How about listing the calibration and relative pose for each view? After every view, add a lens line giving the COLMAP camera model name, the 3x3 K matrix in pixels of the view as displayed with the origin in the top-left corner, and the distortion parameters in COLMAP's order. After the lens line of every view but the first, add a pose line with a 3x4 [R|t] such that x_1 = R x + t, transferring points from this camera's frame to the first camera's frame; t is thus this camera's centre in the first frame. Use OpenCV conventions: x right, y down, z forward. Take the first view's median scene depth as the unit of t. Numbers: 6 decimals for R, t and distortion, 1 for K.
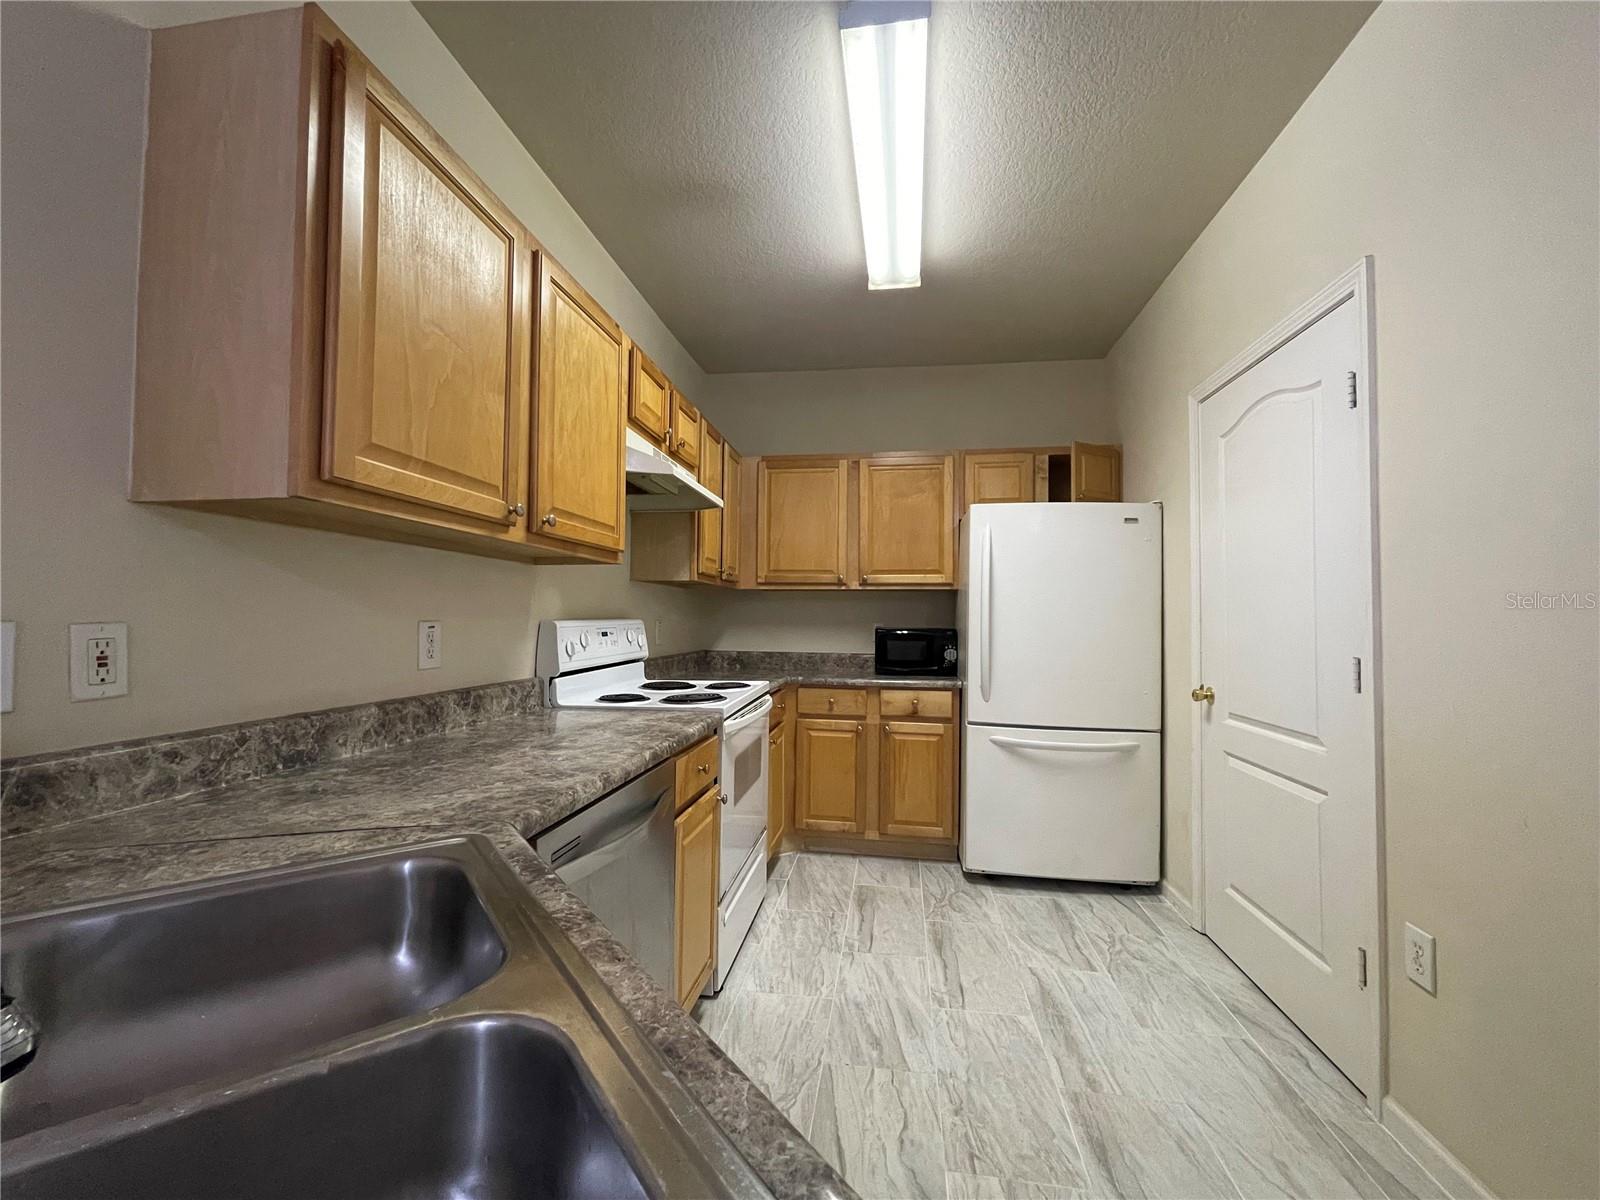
lens RADIAL K [[644.0, 0, 800.0], [0, 644.0, 600.0], [0, 0, 1]] dist [-0.000072, -0.002996]
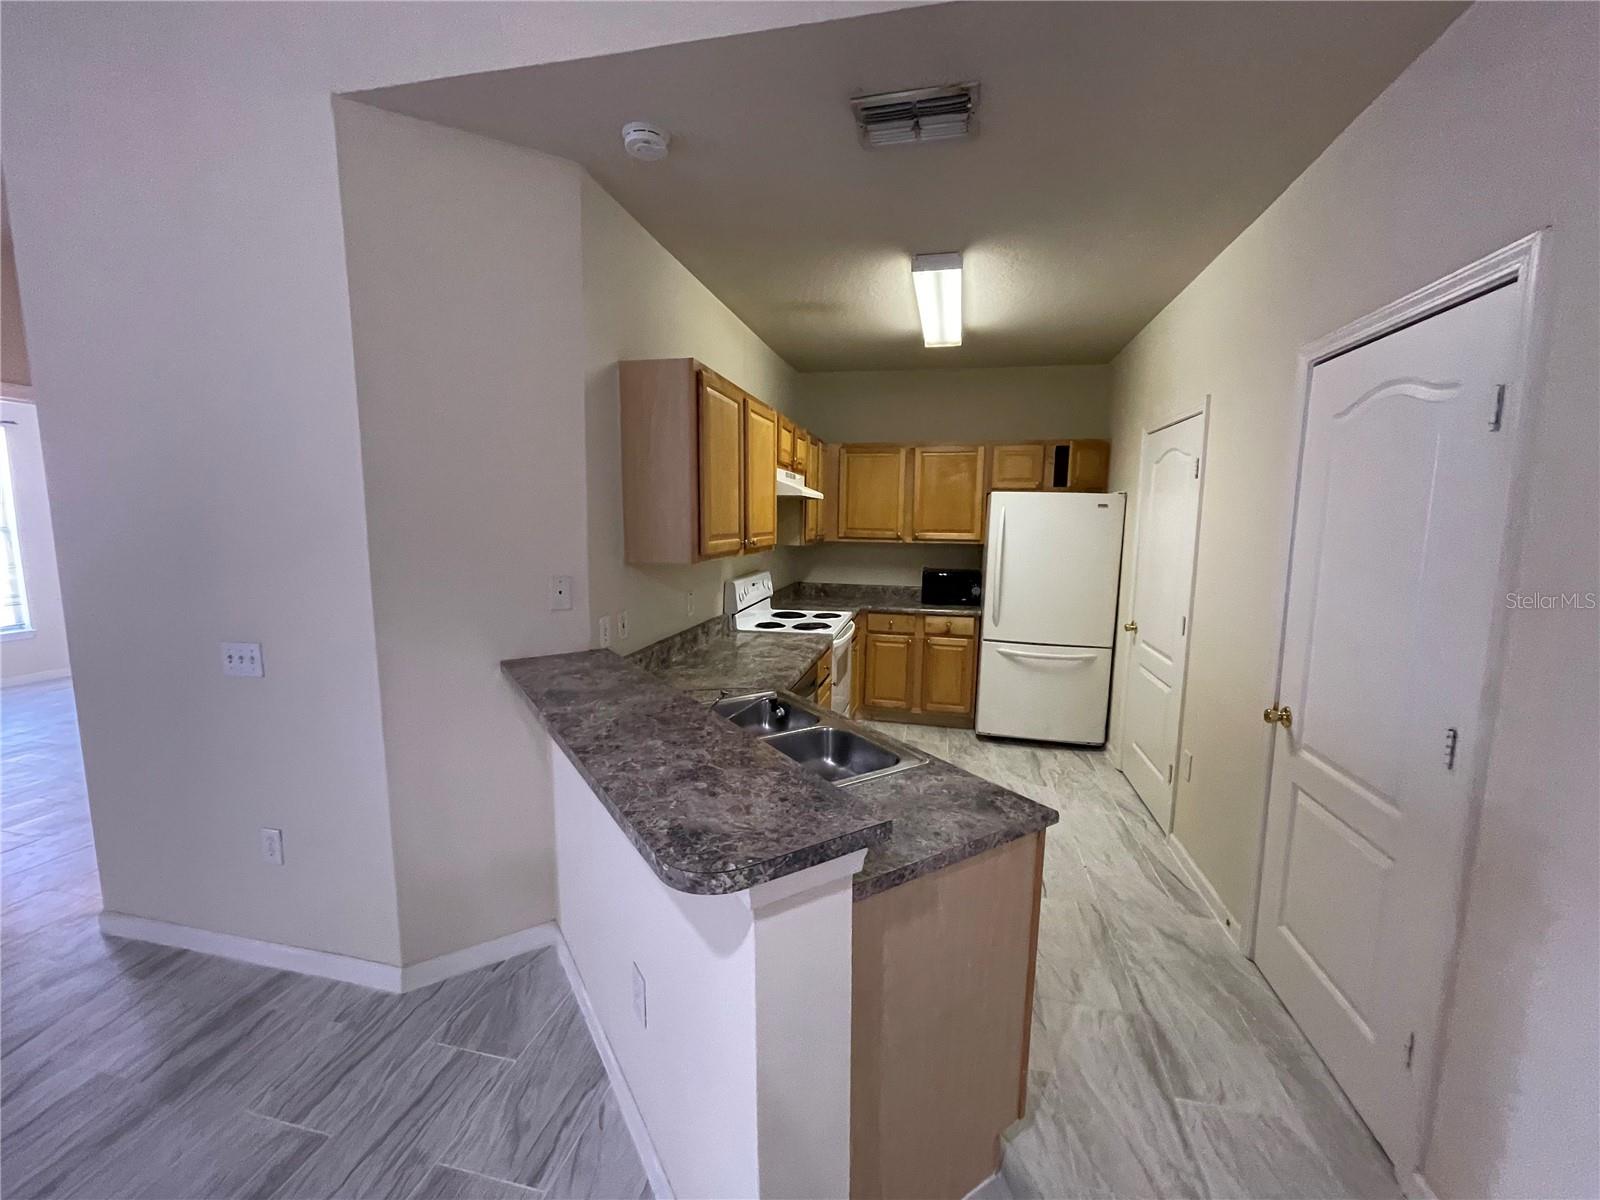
lens RADIAL K [[644.7, 0, 798.6], [0, 644.7, 598.8], [0, 0, 1]] dist [-0.003338, -0.000419]
pose [[0.997177, 0.012045, -0.074115, -0.060158], [-0.000262, 0.987601, 0.156984, -0.143923], [0.075087, -0.156521, 0.984816, -0.515208]]
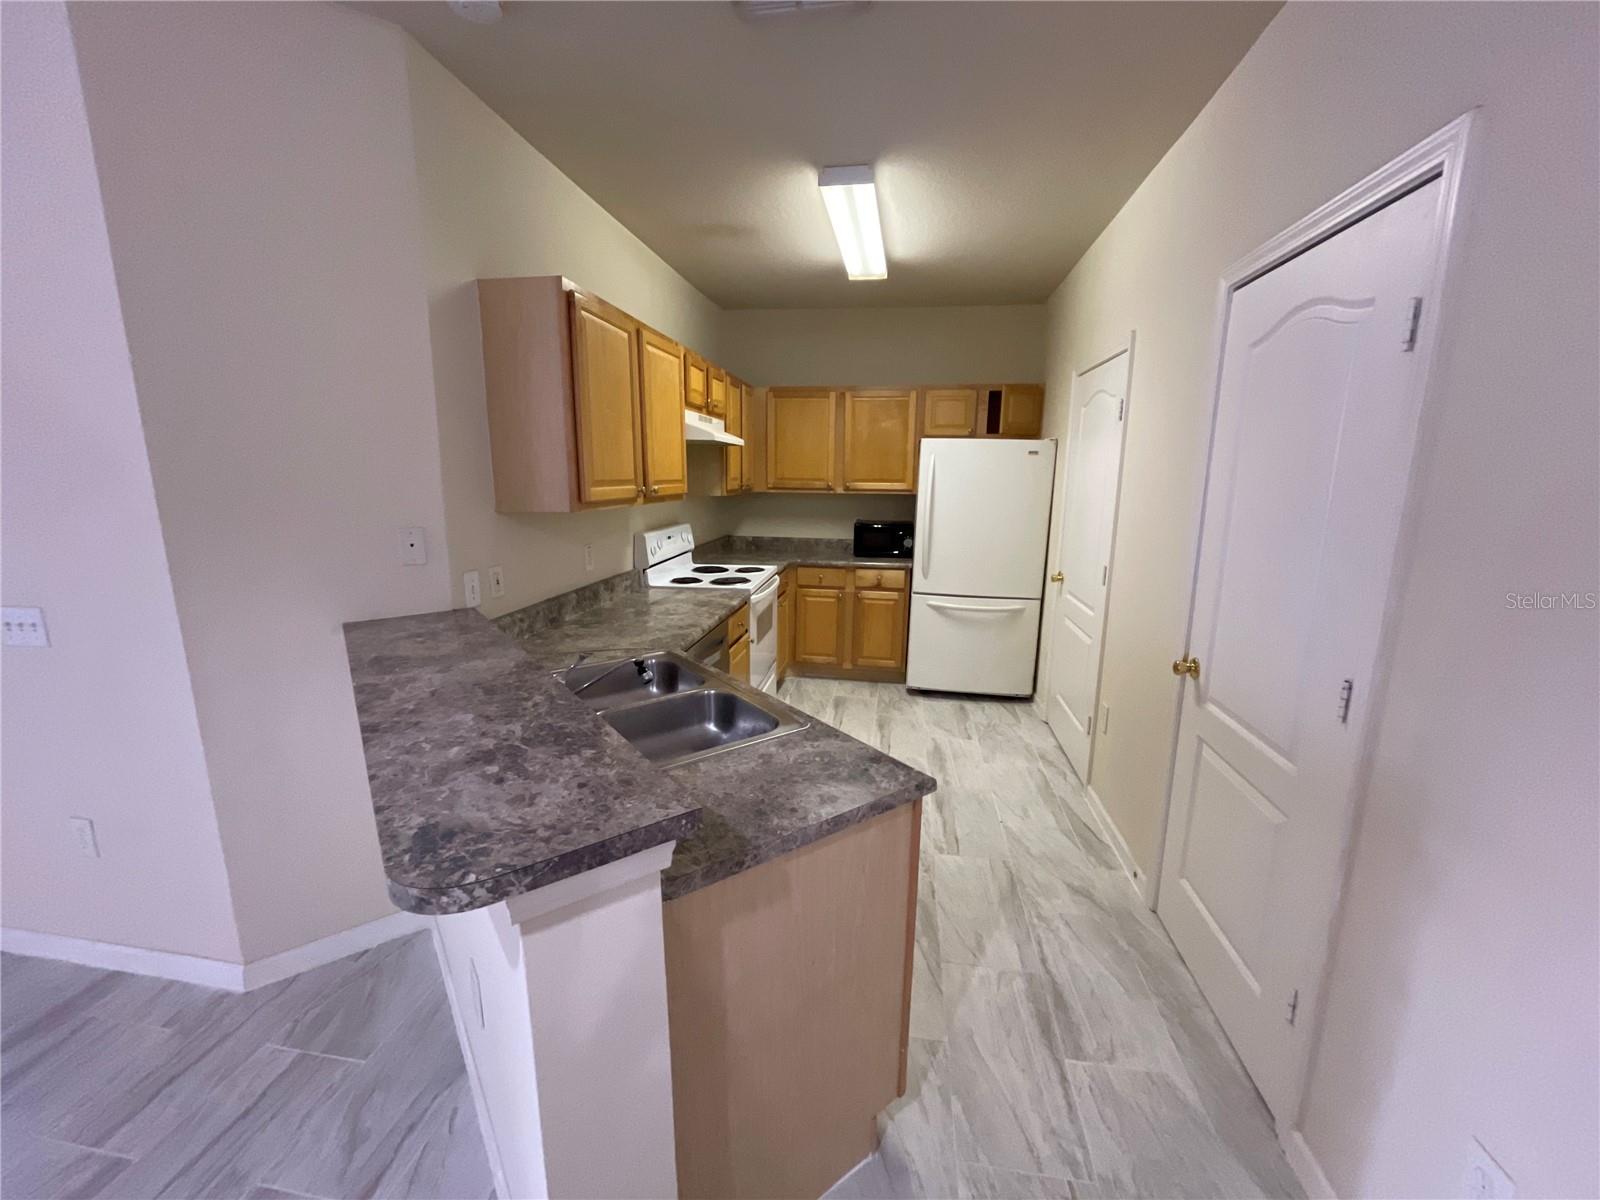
lens RADIAL K [[644.0, 0, 800.0], [0, 644.0, 600.0], [0, 0, 1]] dist [-0.000072, -0.002996]
pose [[0.999968, 0.002825, -0.007438, 0.015245], [-0.001073, 0.974184, 0.225753, -0.127297], [0.007883, -0.225738, 0.974156, -0.446125]]
